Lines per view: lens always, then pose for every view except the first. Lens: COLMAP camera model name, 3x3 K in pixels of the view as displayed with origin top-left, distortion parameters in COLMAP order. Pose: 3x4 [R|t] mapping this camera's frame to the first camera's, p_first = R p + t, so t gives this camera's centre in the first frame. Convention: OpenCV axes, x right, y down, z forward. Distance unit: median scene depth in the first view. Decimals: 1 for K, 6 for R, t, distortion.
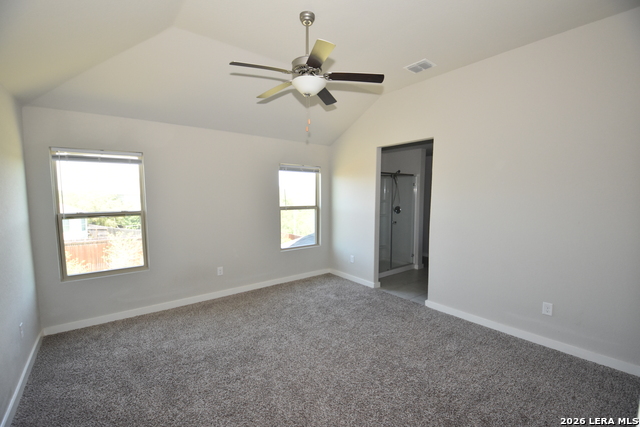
lens RADIAL K [[274.9, 0, 320.0], [0, 274.9, 213.5], [0, 0, 1]] dist [0.002415, -0.017772]
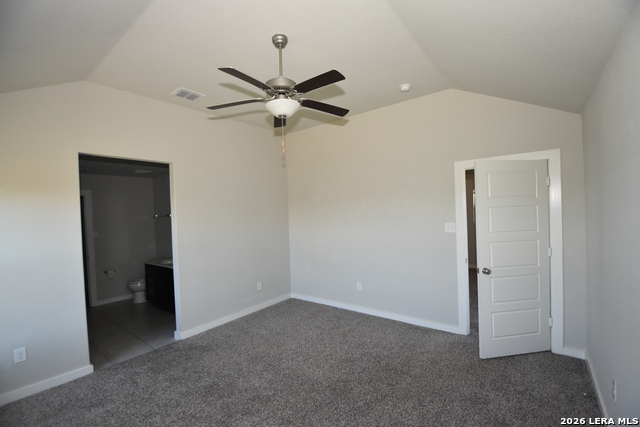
lens RADIAL K [[274.9, 0, 320.0], [0, 274.9, 213.5], [0, 0, 1]] dist [0.002415, -0.017772]
pose [[-0.218707, -0.003252, 0.975785, -0.652914], [0.108070, 0.993762, 0.027534, -0.069452], [-0.969788, 0.111475, -0.216991, 0.715218]]
